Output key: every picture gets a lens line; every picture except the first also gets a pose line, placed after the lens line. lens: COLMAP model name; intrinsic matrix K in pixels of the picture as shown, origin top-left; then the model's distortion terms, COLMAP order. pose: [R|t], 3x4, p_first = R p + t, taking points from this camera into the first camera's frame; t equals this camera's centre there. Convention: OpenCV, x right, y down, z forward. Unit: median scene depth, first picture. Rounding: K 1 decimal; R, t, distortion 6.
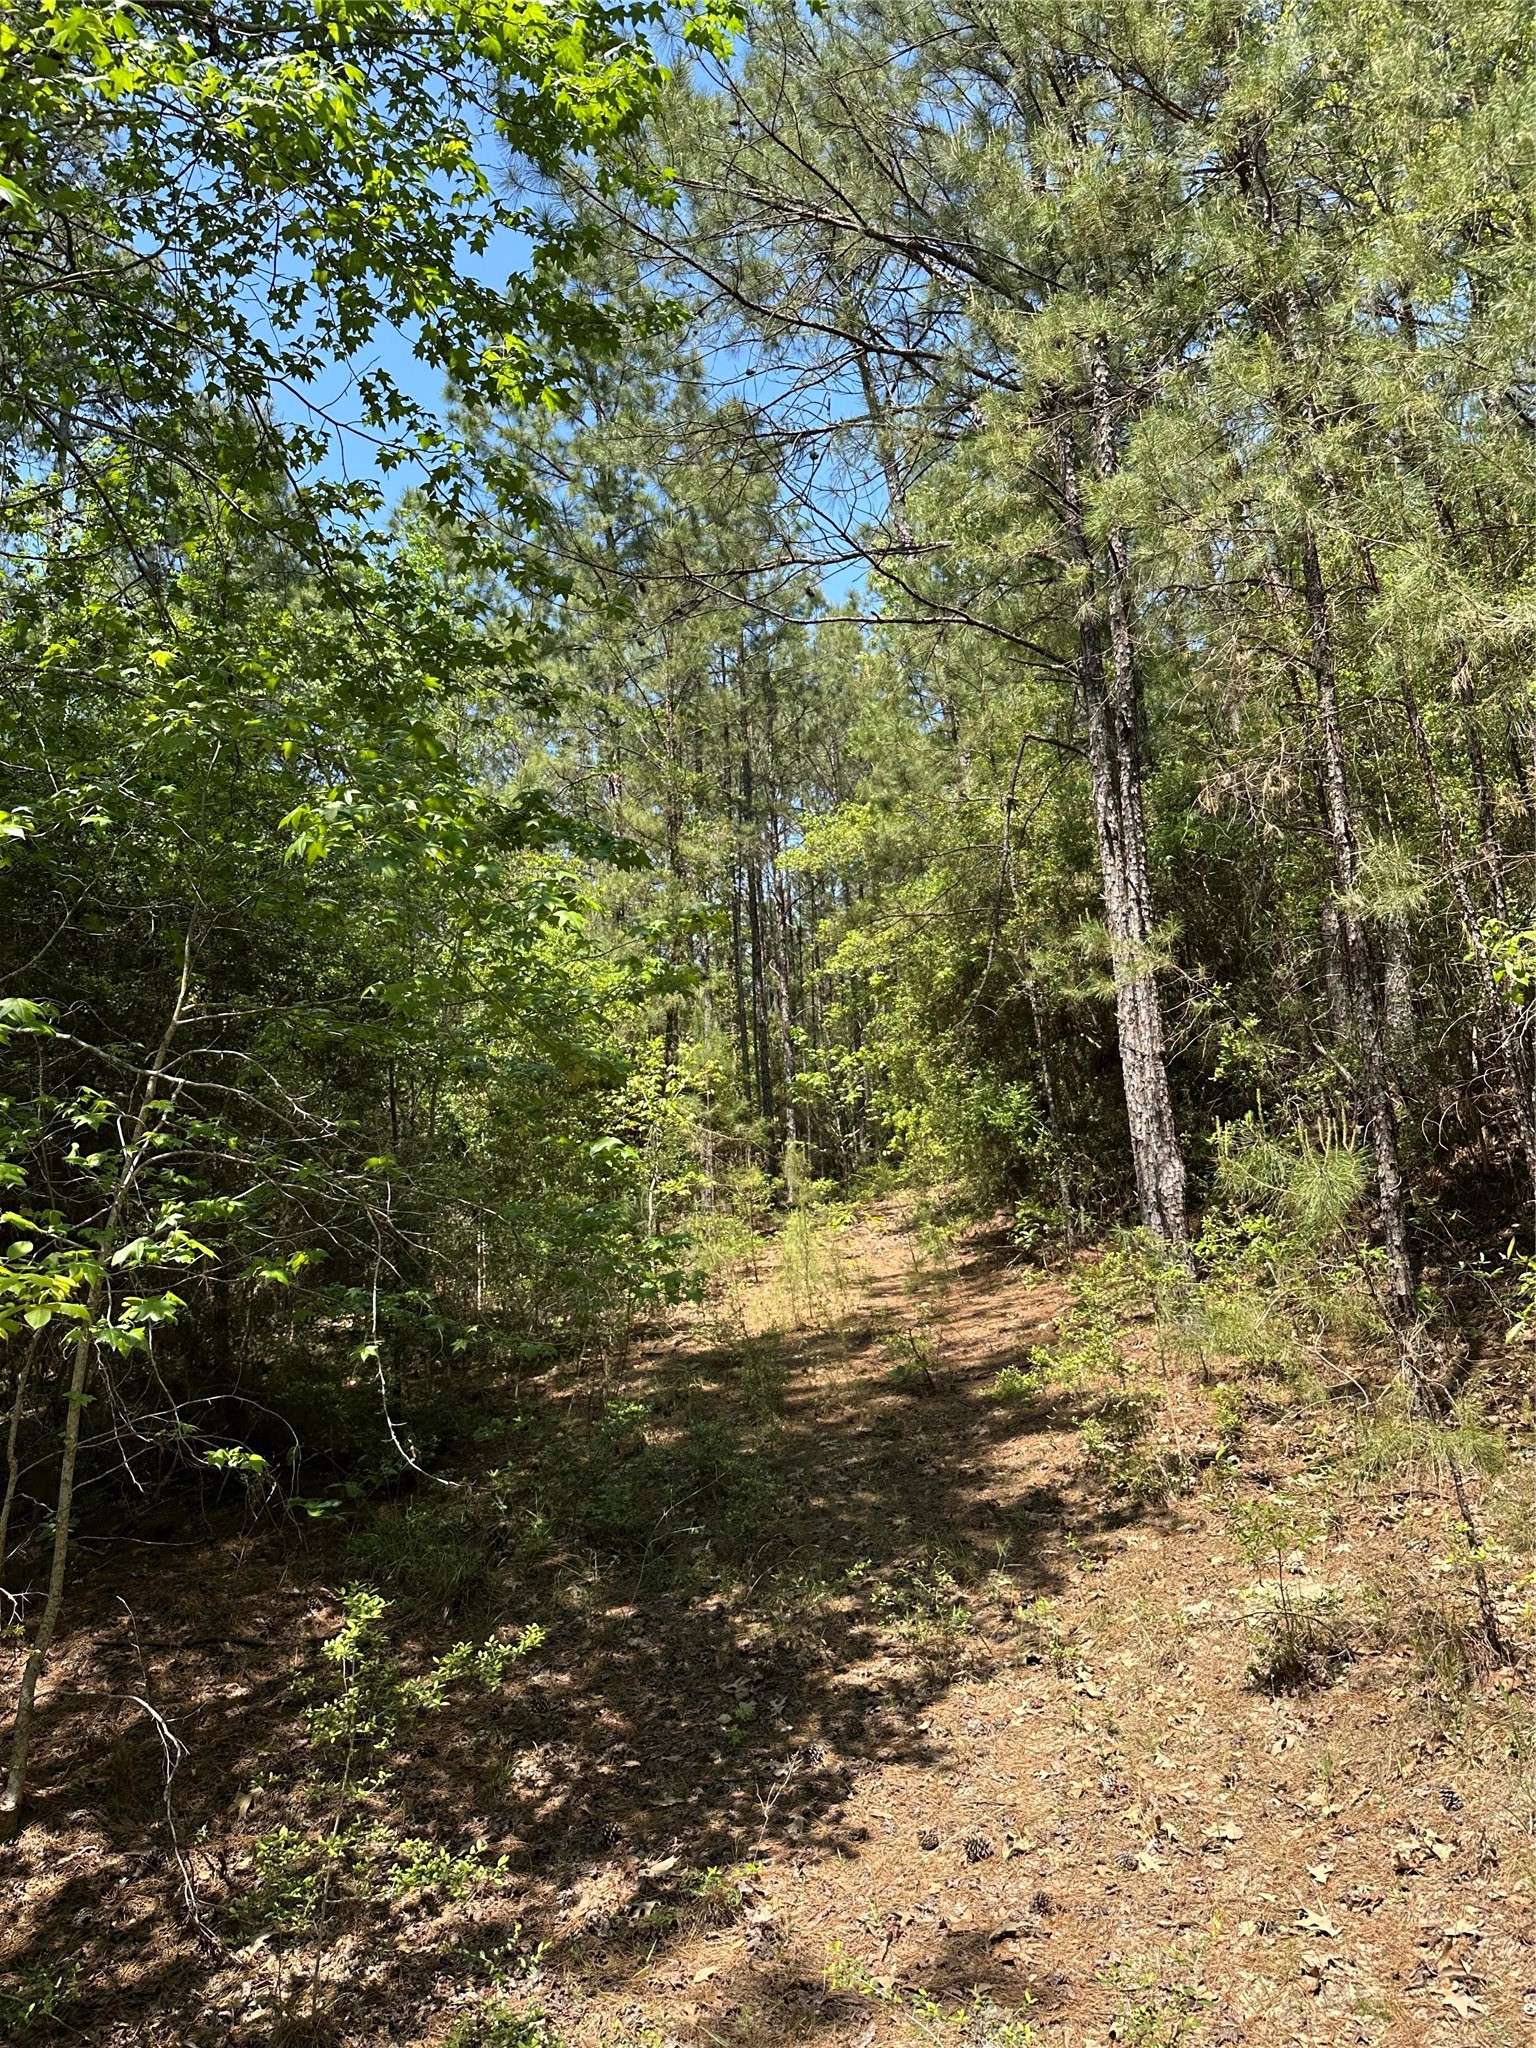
lens RADIAL K [[1419.7, 0, 754.3], [0, 1419.7, 1020.2], [0, 0, 1]] dist [-0.013107, -0.024747]
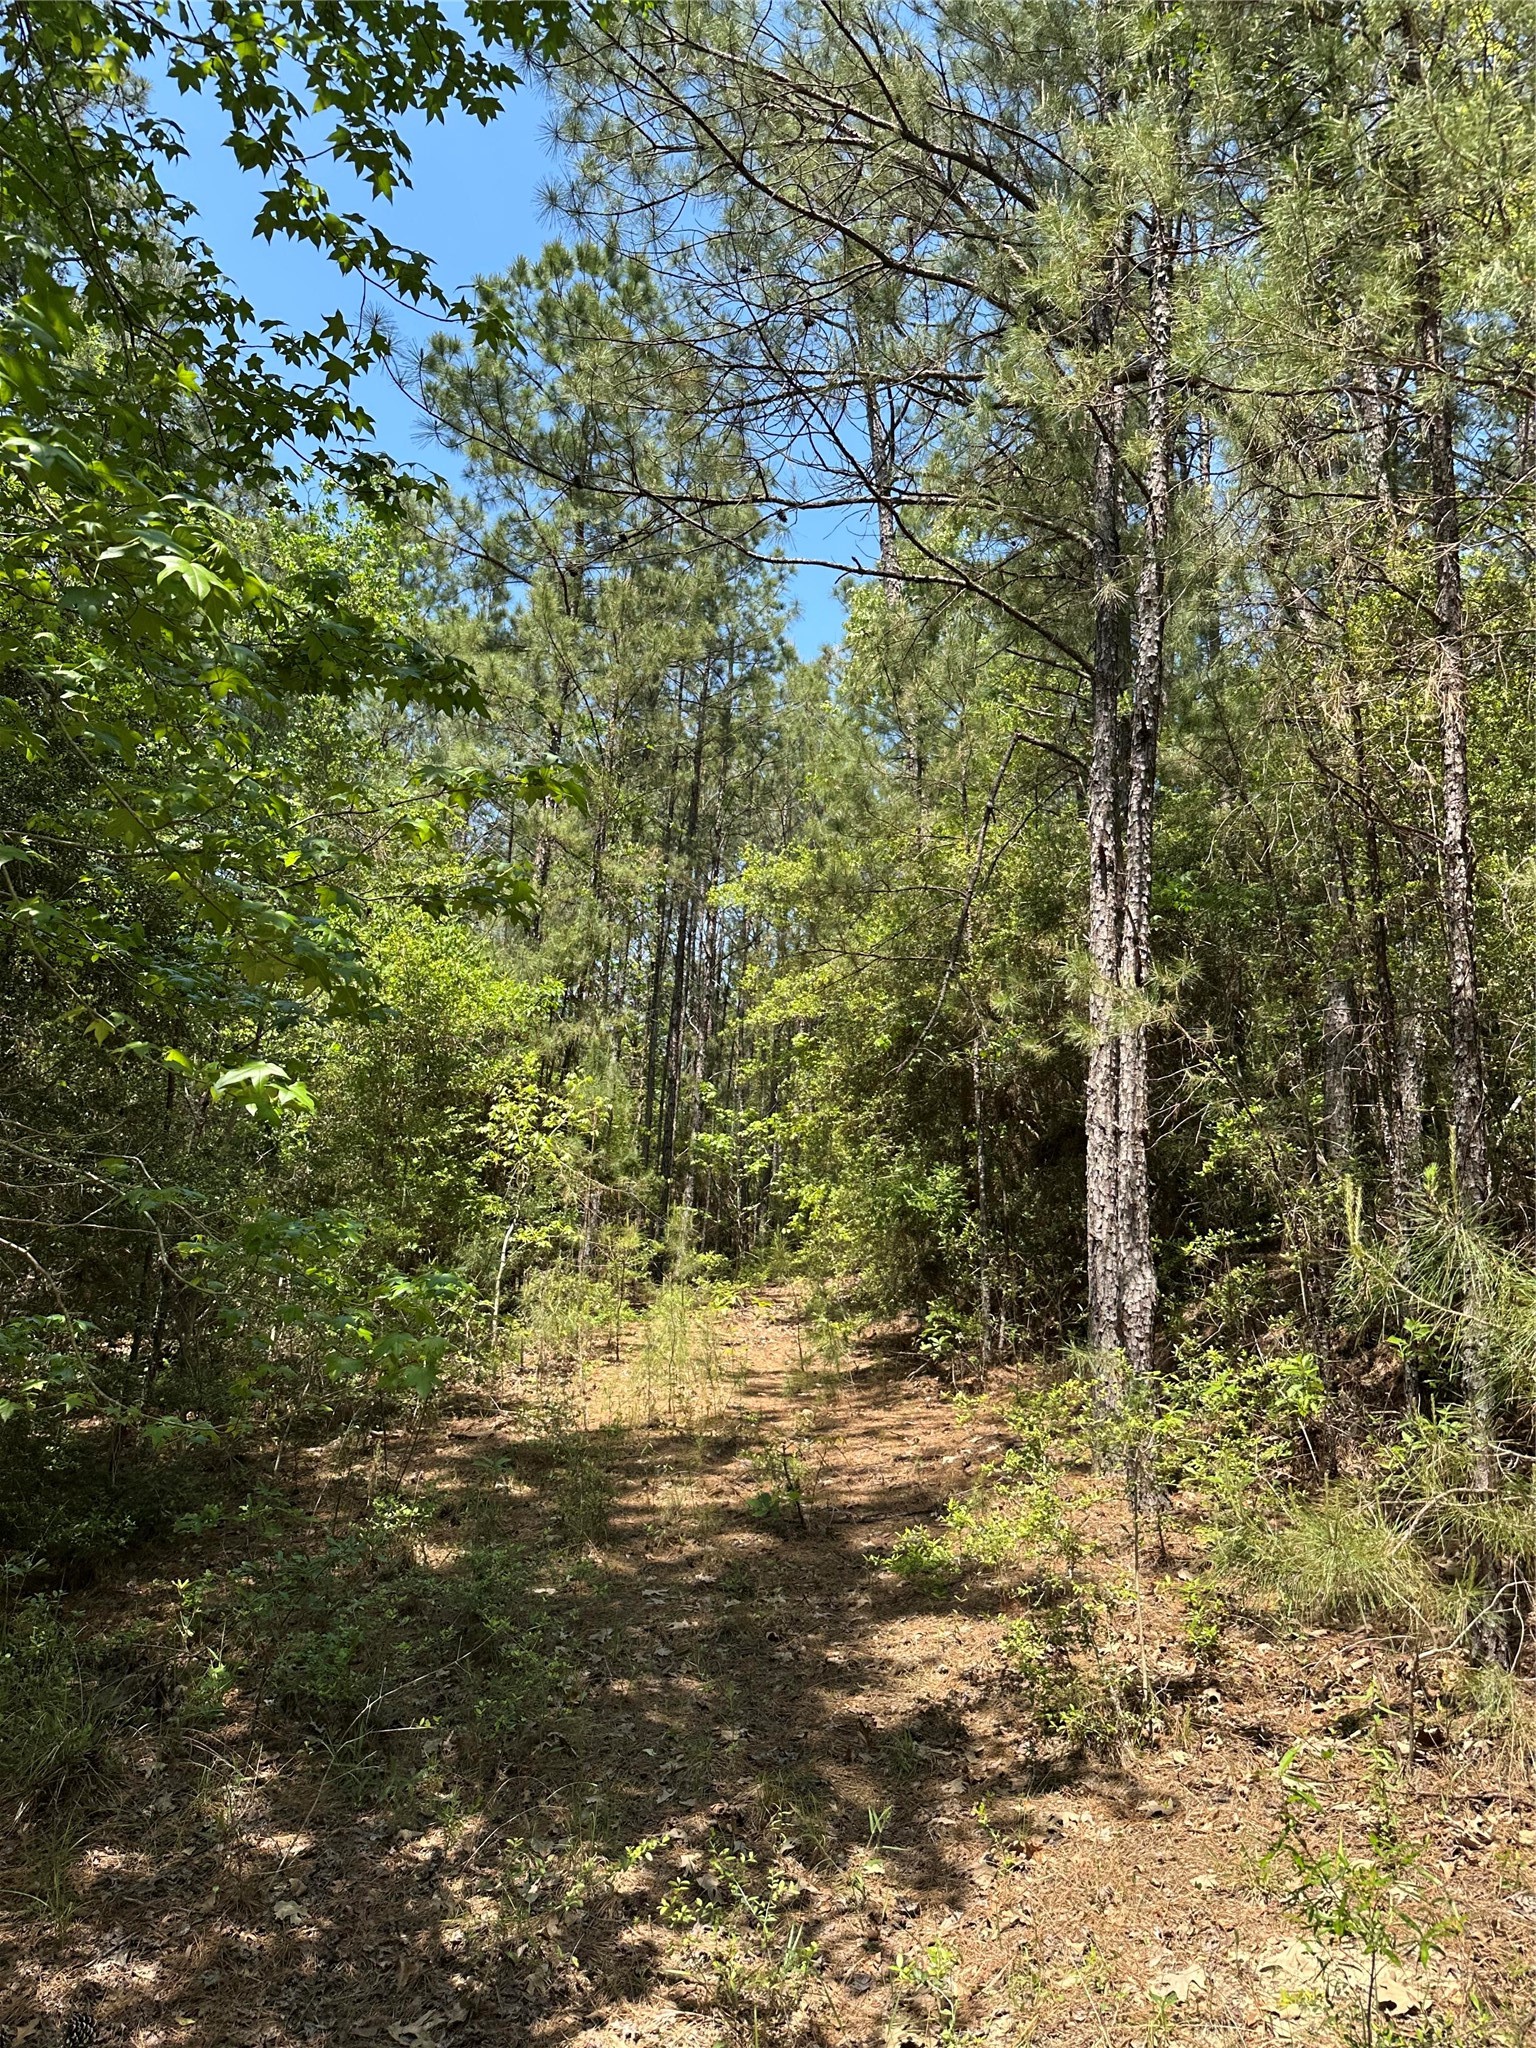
lens RADIAL K [[1419.7, 0, 784.7], [0, 1419.7, 1014.5], [0, 0, 1]] dist [-0.013107, -0.024747]
pose [[0.988375, 0.135448, 0.069054, 0.024589], [-0.130931, 0.989177, -0.066223, 0.035794], [-0.077276, 0.056412, 0.995413, 0.215887]]
